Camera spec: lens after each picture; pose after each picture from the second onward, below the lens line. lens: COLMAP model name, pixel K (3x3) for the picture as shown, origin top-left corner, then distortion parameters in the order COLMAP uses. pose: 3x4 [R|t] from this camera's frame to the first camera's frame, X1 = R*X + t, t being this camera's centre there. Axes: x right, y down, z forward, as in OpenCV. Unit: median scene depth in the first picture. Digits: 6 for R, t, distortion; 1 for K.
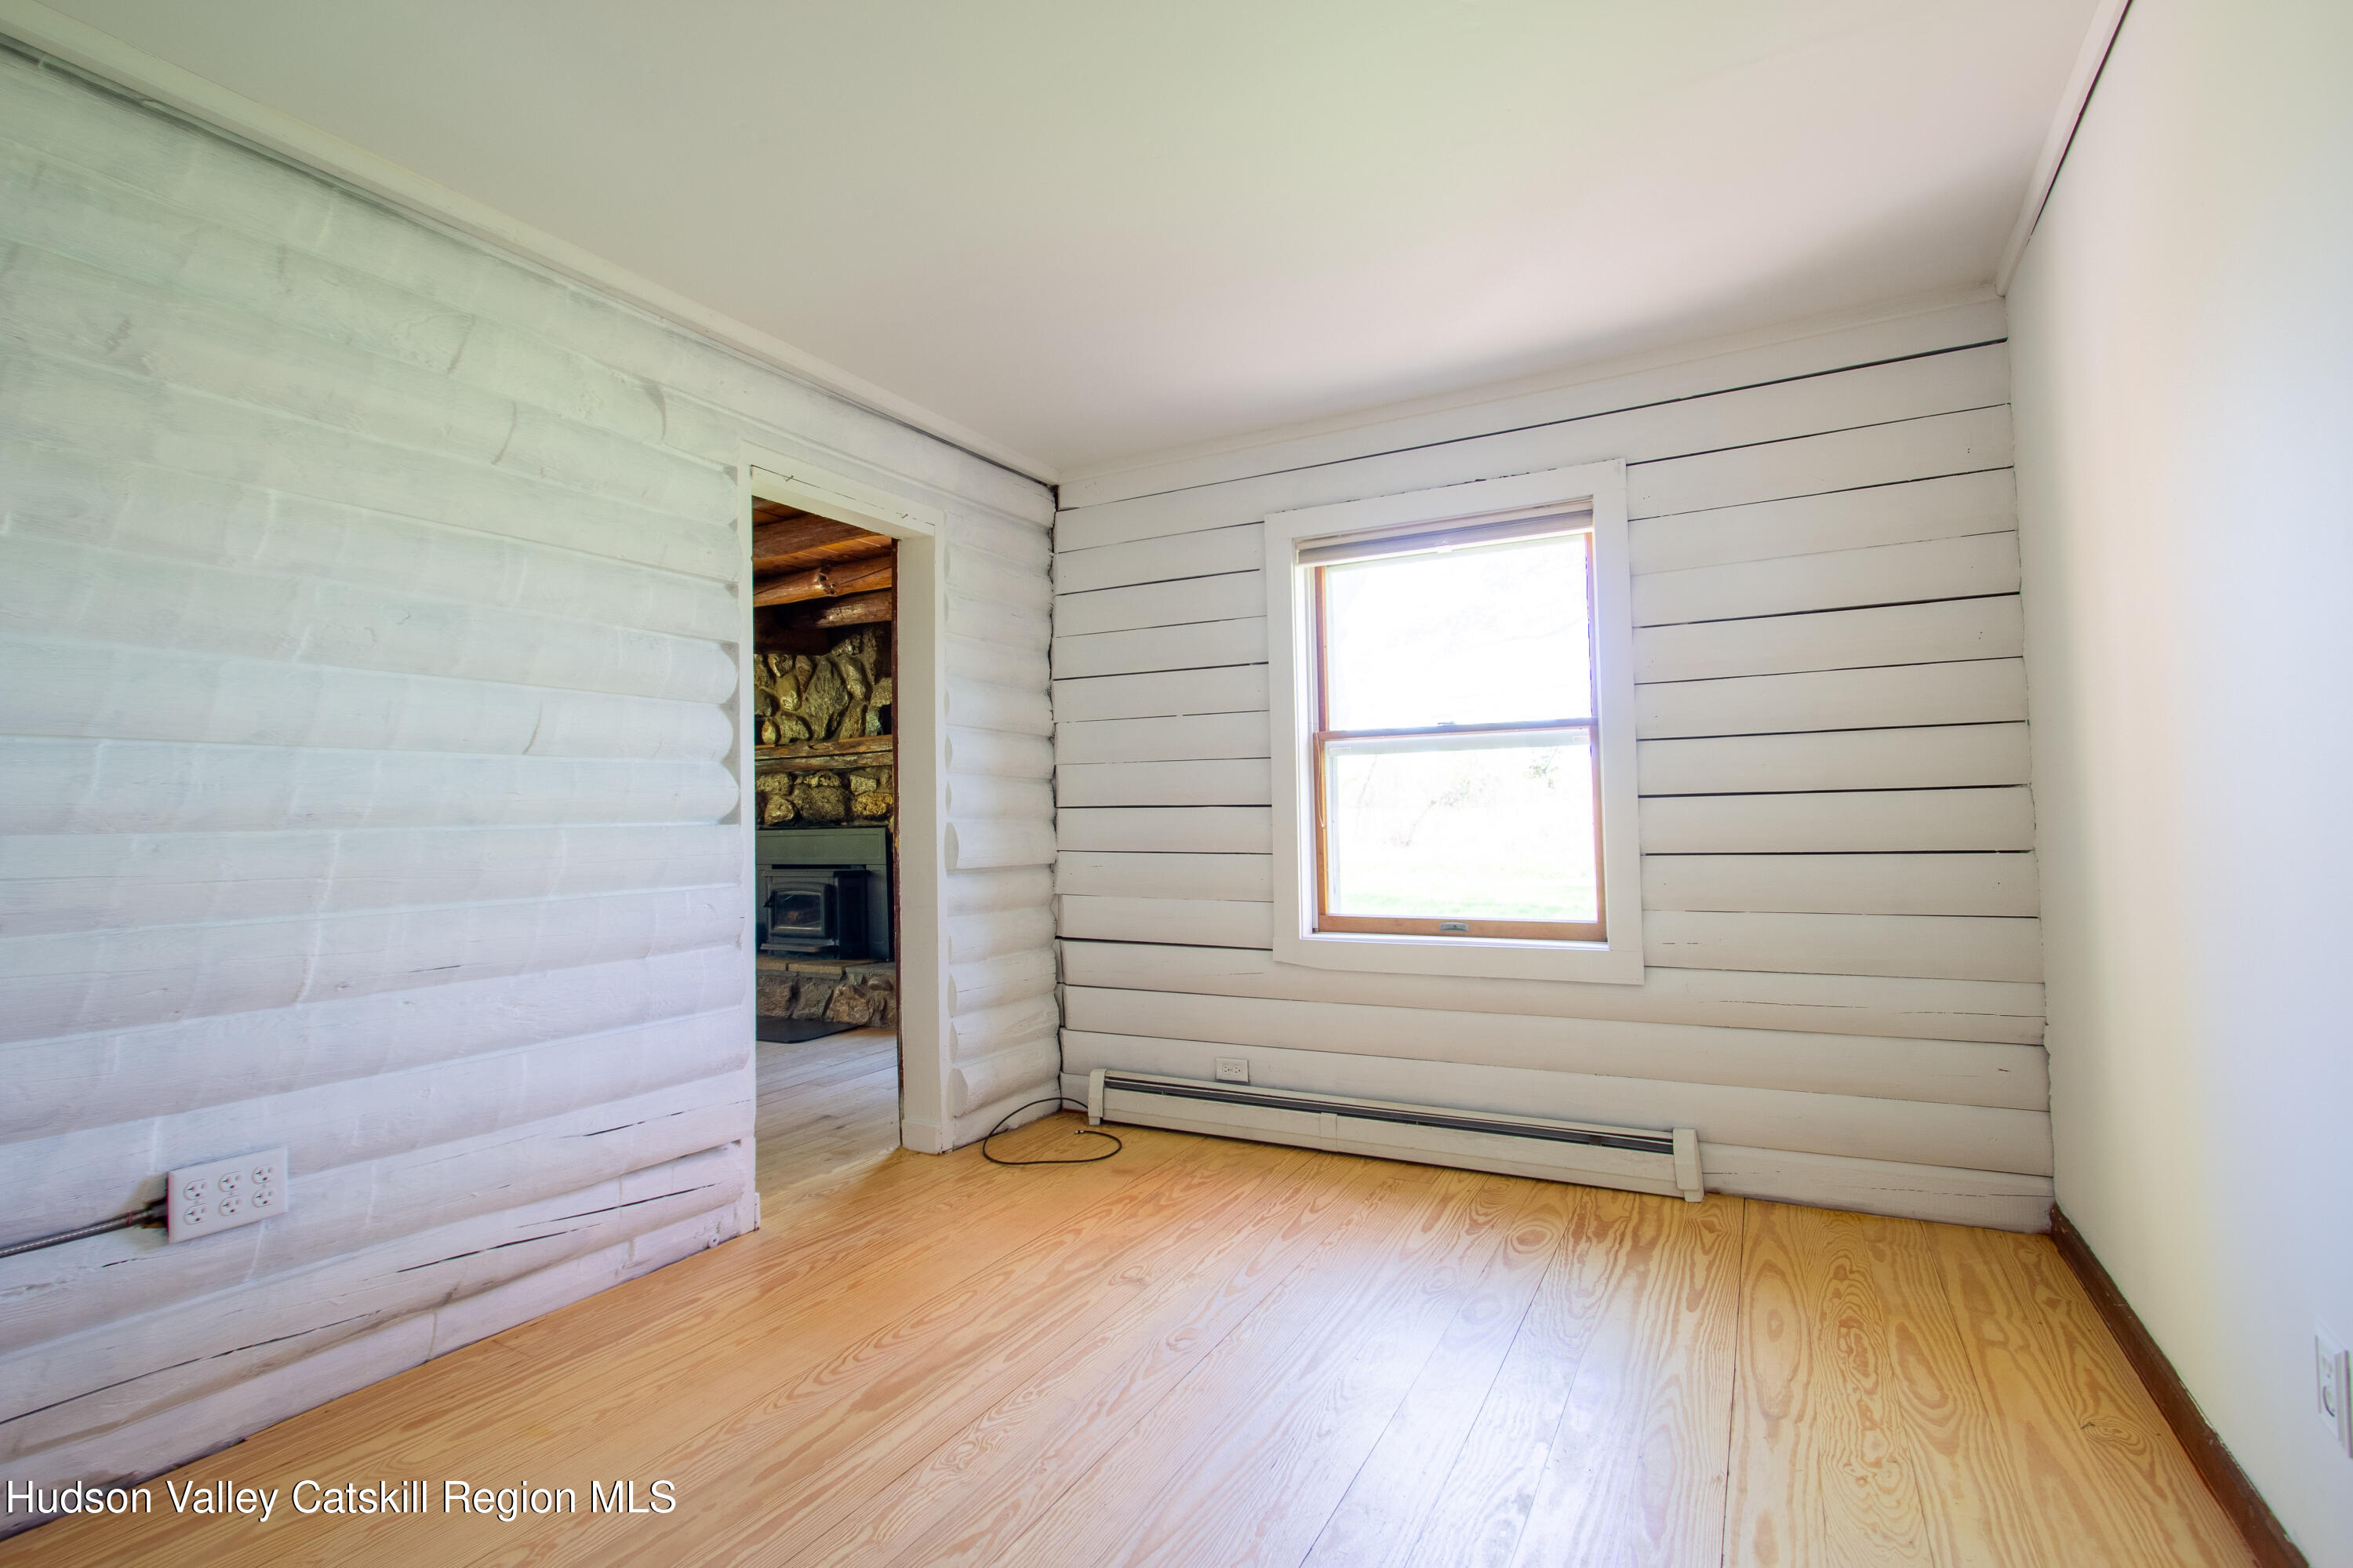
lens RADIAL K [[1089.5, 0, 1183.2], [0, 1089.5, 762.2], [0, 0, 1]] dist [-0.030220, -0.000035]
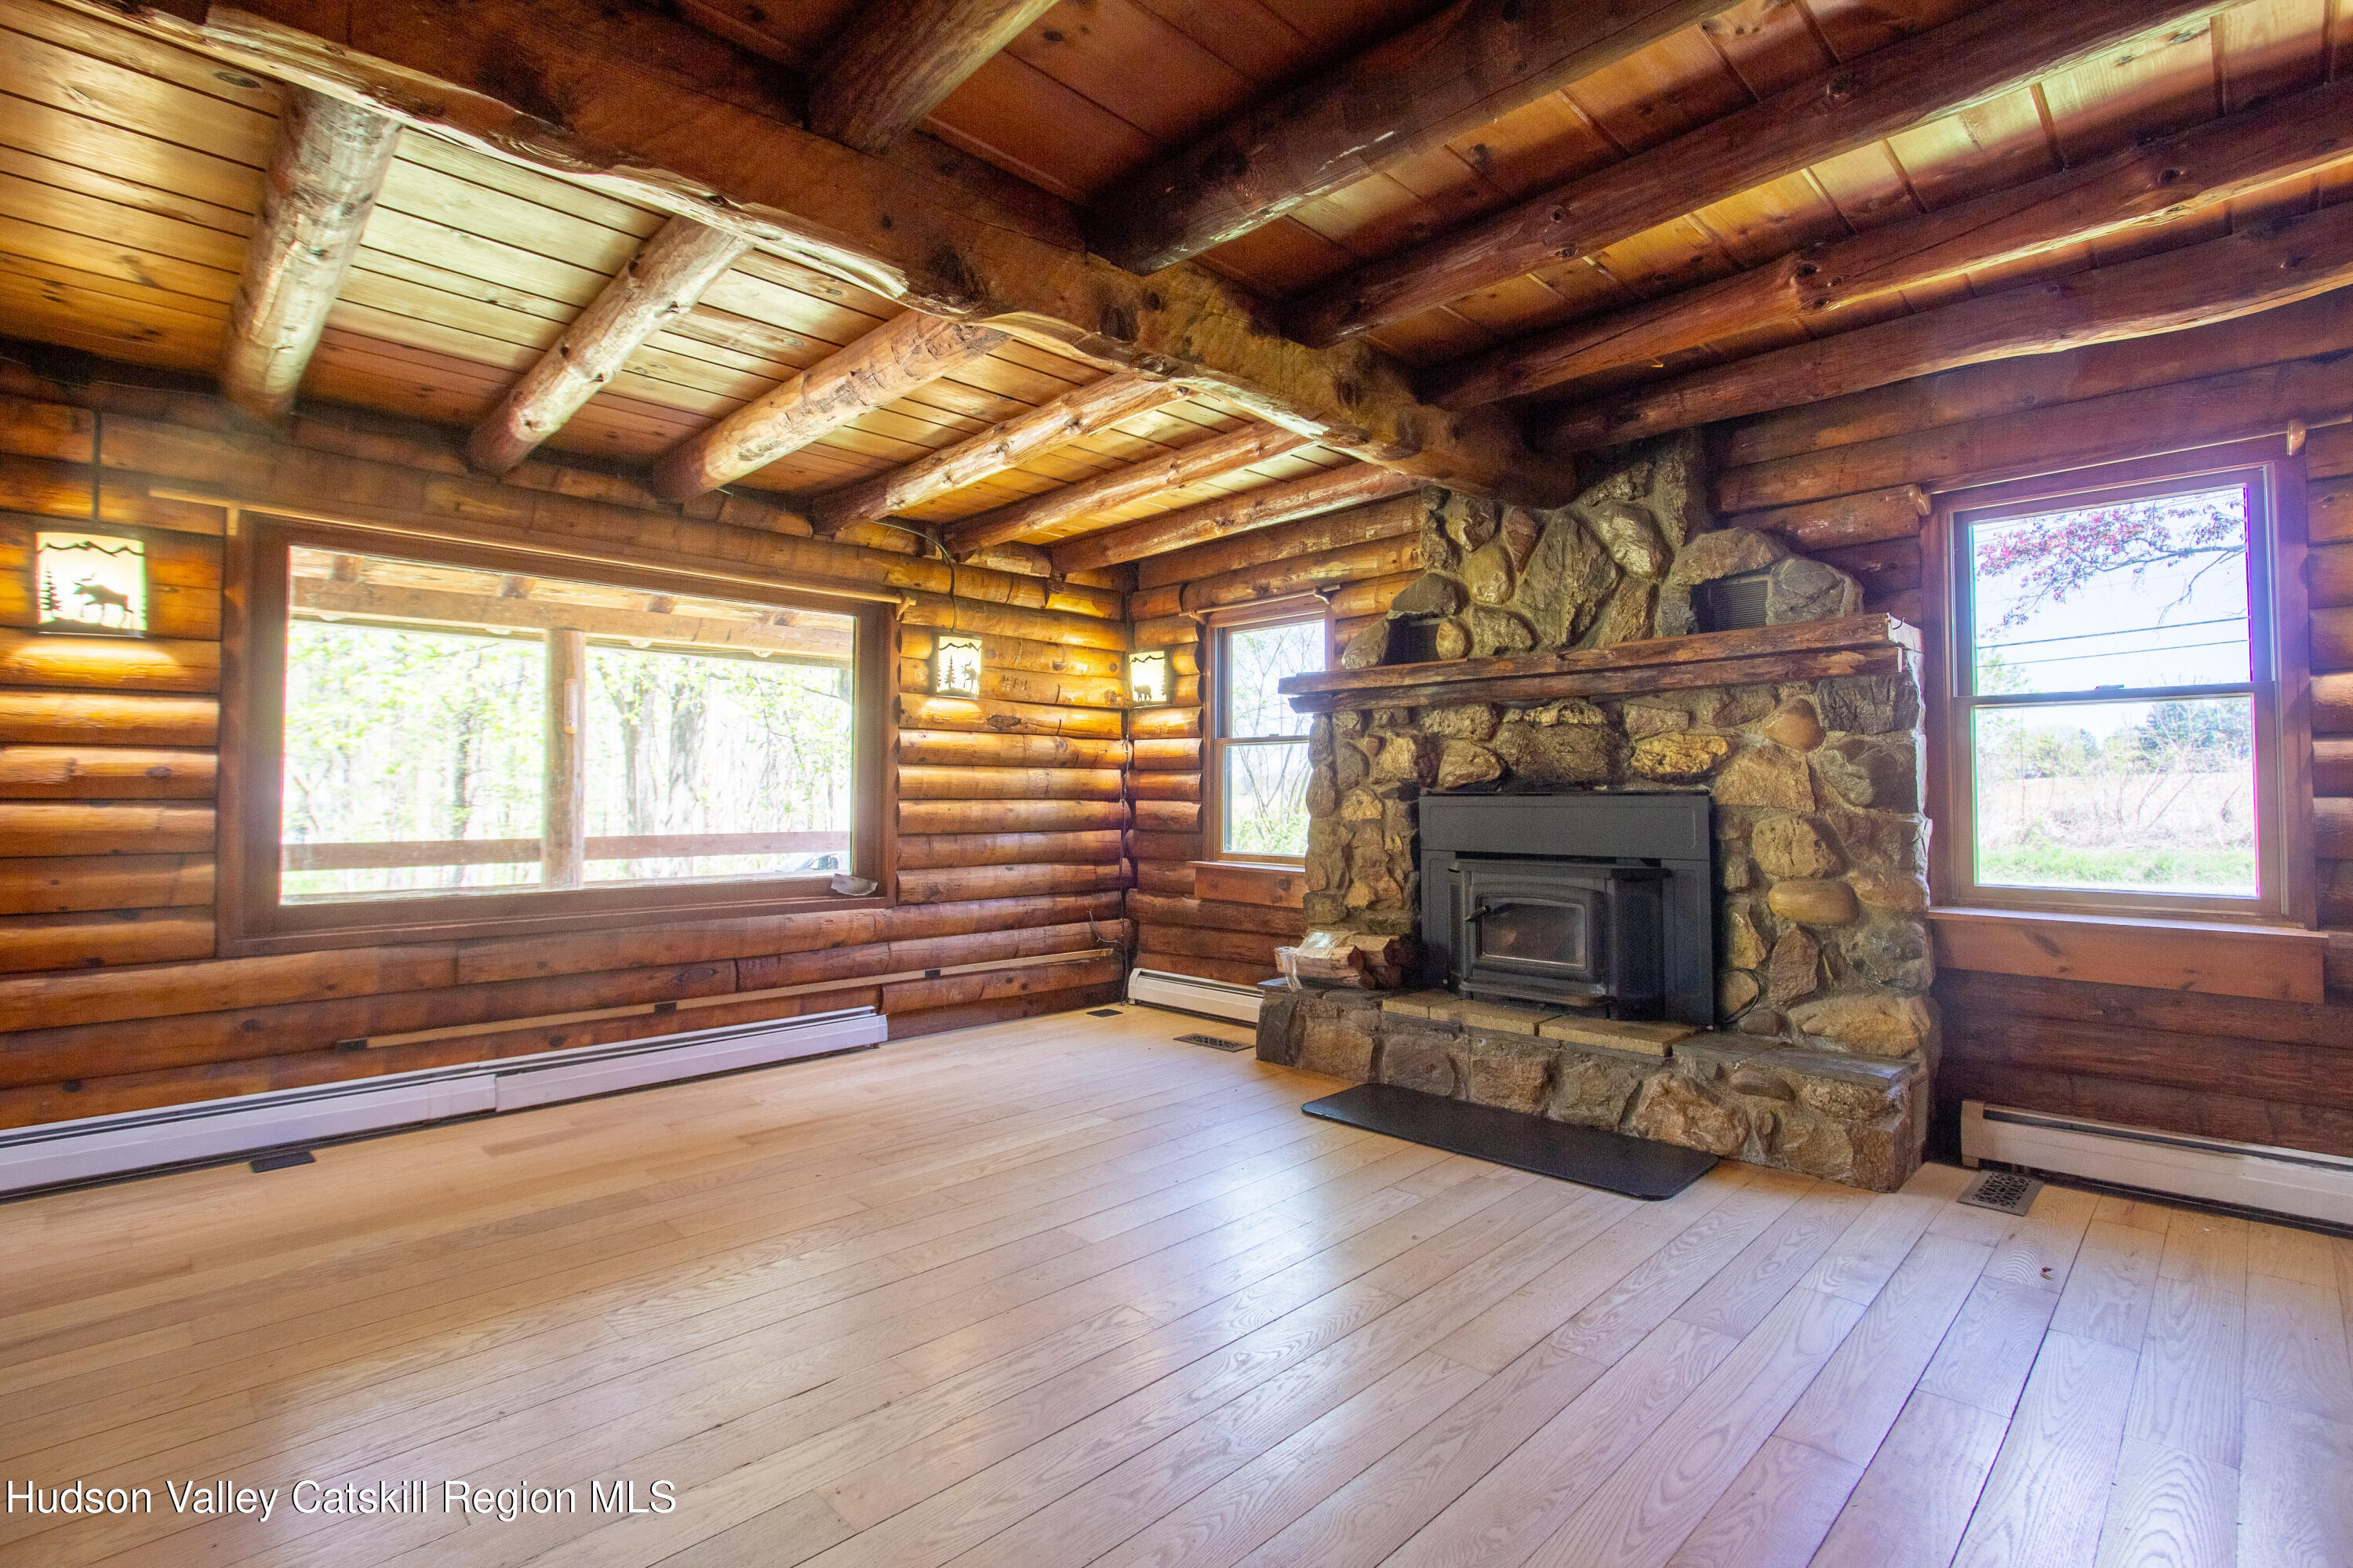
lens RADIAL K [[1089.5, 0, 1183.2], [0, 1089.5, 762.2], [0, 0, 1]] dist [-0.030220, -0.000035]
pose [[0.956933, 0.010498, -0.290120, -0.362963], [-0.003511, 0.999691, 0.024596, 0.028992], [0.290289, -0.022518, 0.956674, 0.370036]]
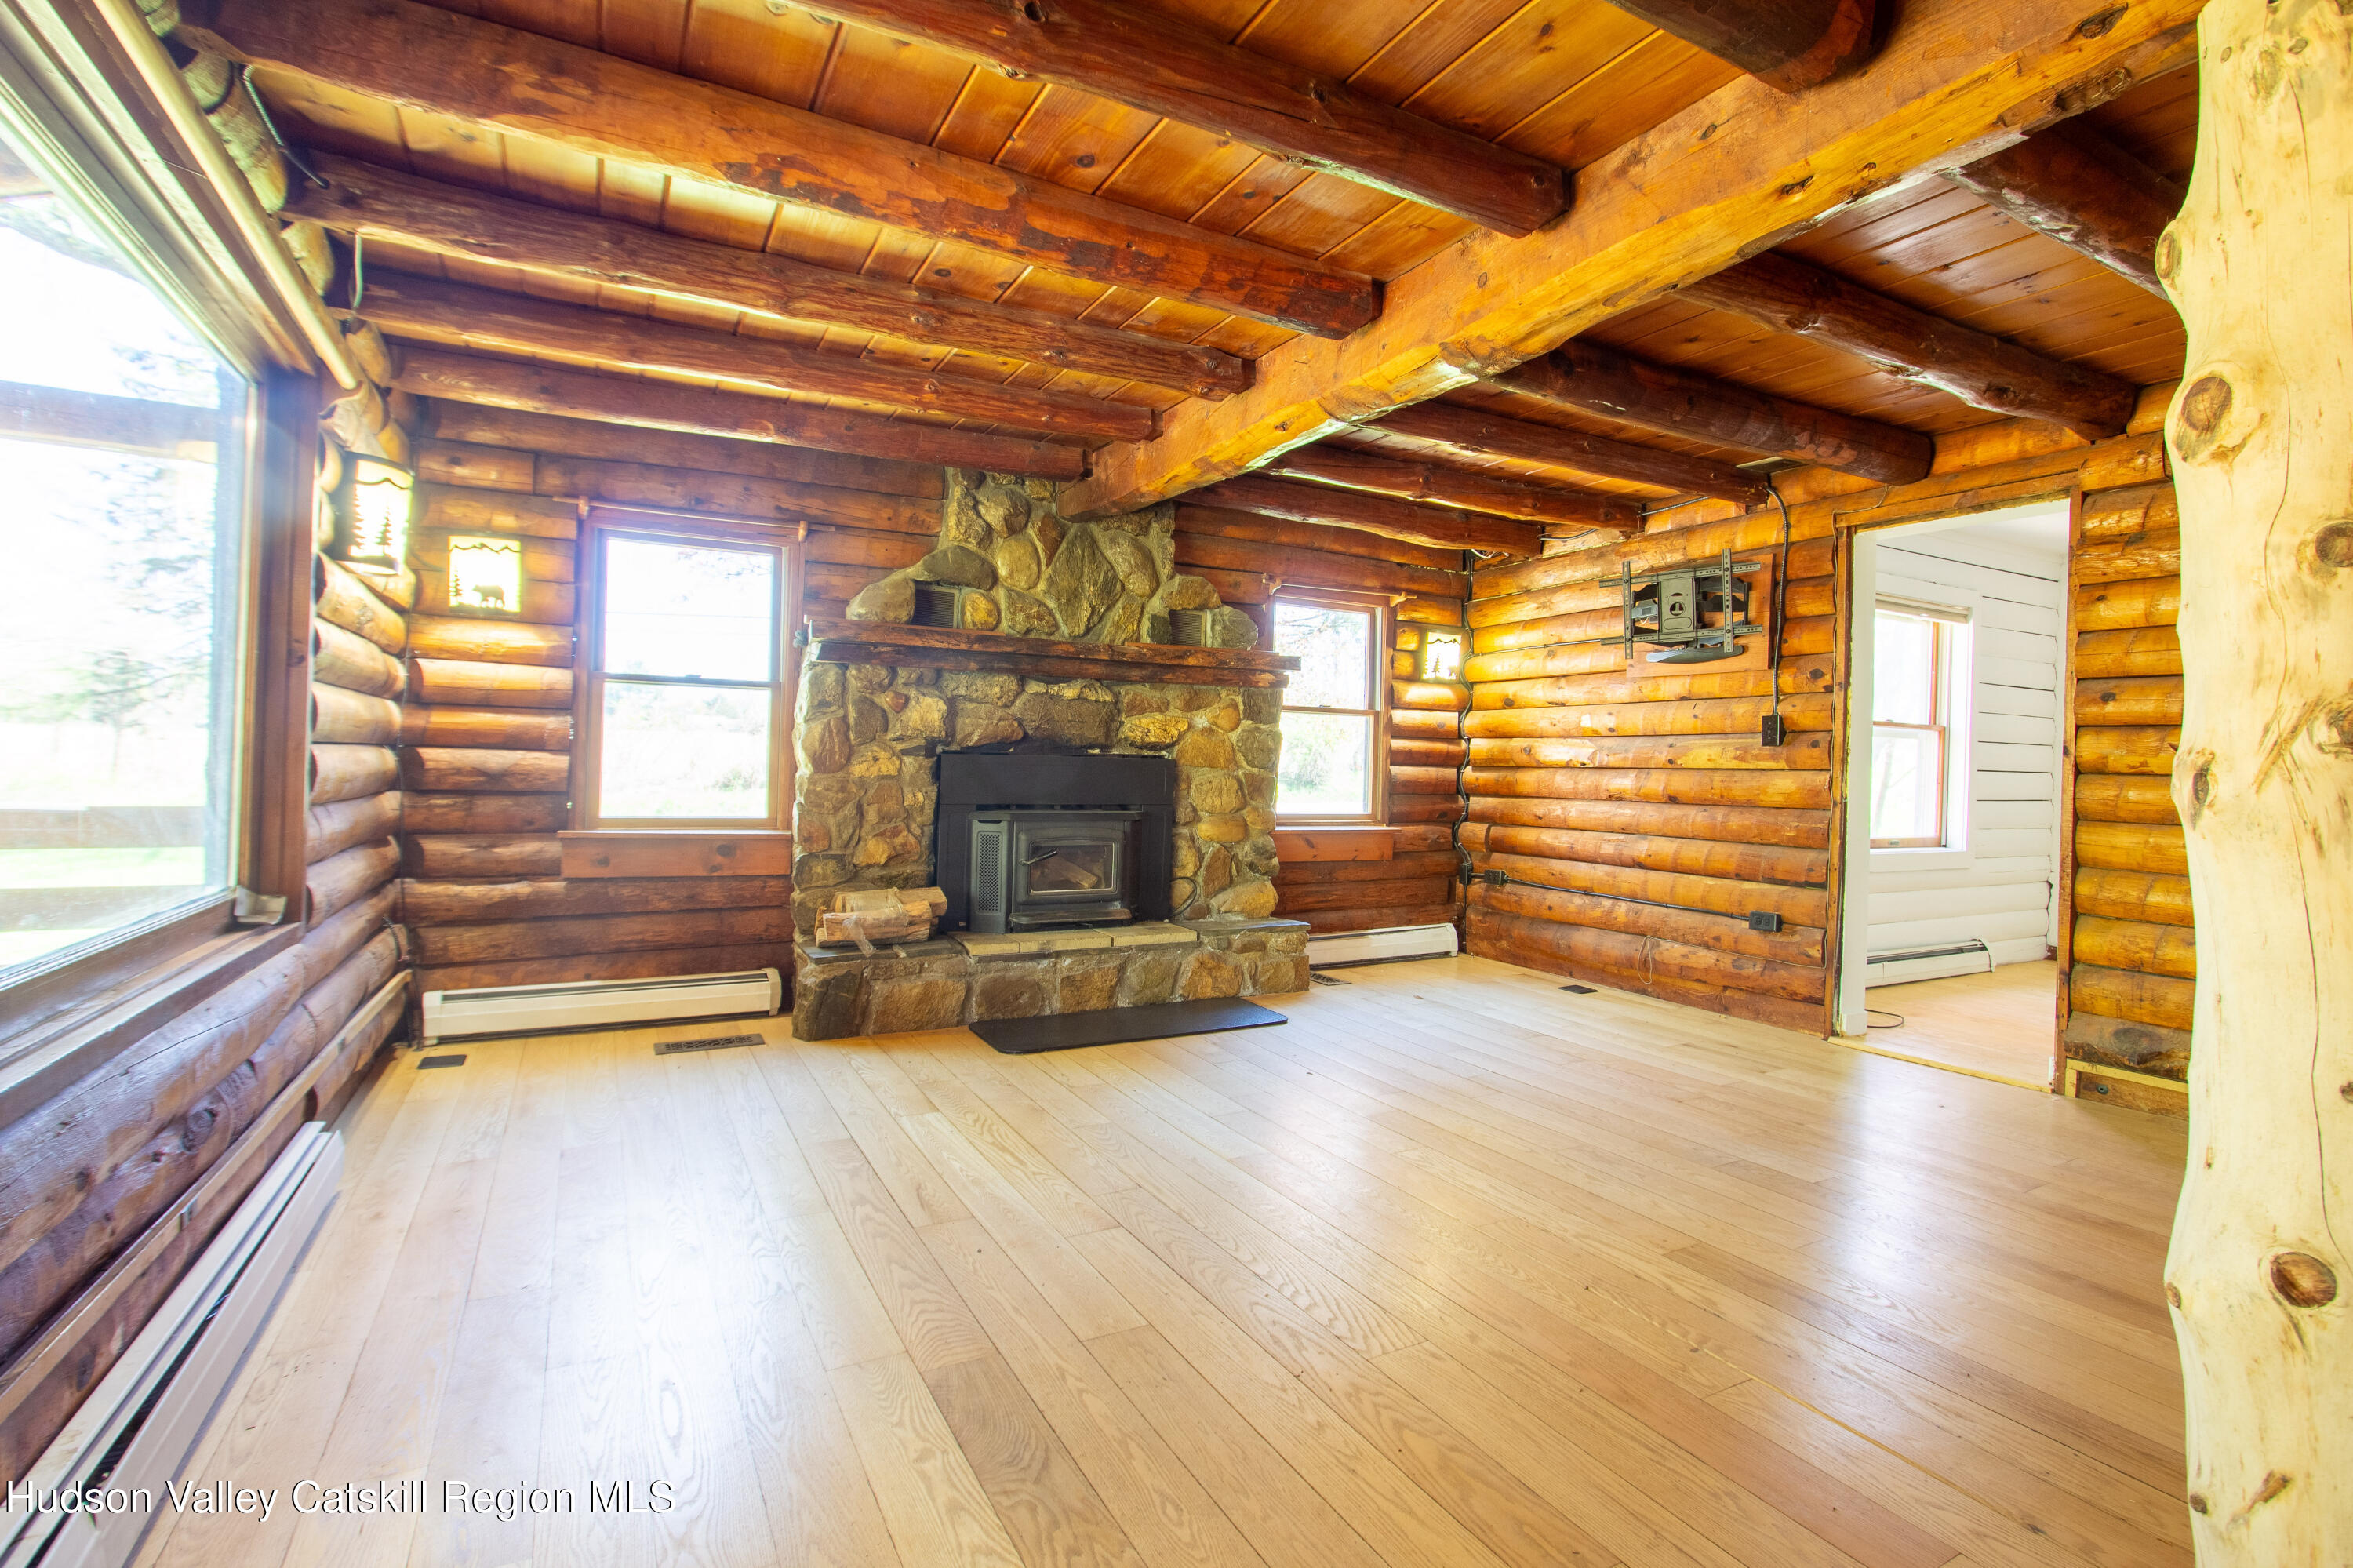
lens RADIAL K [[1104.3, 0, 1180.0], [0, 1104.3, 750.5], [0, 0, 1]] dist [0.000766, 0.000076]
pose [[0.549204, 0.039289, 0.834764, -0.938424], [-0.079341, 0.996834, 0.005282, 0.047575], [-0.831914, -0.069131, 0.550582, 0.526102]]
